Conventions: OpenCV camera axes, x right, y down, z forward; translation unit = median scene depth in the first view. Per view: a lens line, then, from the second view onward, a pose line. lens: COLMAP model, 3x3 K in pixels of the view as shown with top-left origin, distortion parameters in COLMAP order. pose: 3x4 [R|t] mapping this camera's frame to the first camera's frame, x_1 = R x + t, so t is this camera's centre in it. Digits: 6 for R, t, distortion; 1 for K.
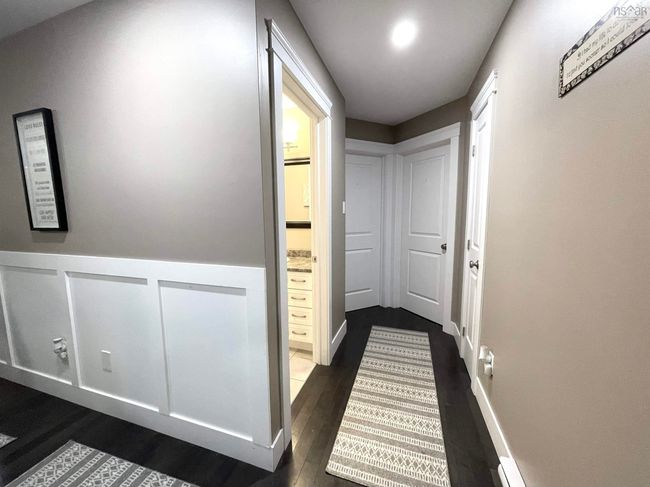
lens RADIAL K [[263.3, 0, 323.0], [0, 263.3, 243.1], [0, 0, 1]] dist [-0.002328, -0.000220]
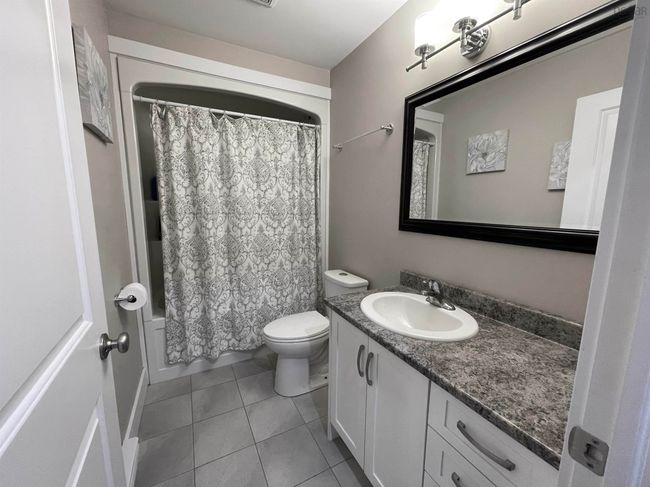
lens RADIAL K [[263.3, 0, 324.2], [0, 263.3, 244.2], [0, 0, 1]] dist [-0.002328, -0.000220]
pose [[0.720510, 0.113444, -0.684102, -0.038396], [-0.096389, 0.993335, 0.063205, -0.062494], [0.686713, 0.020401, 0.726643, 0.526445]]
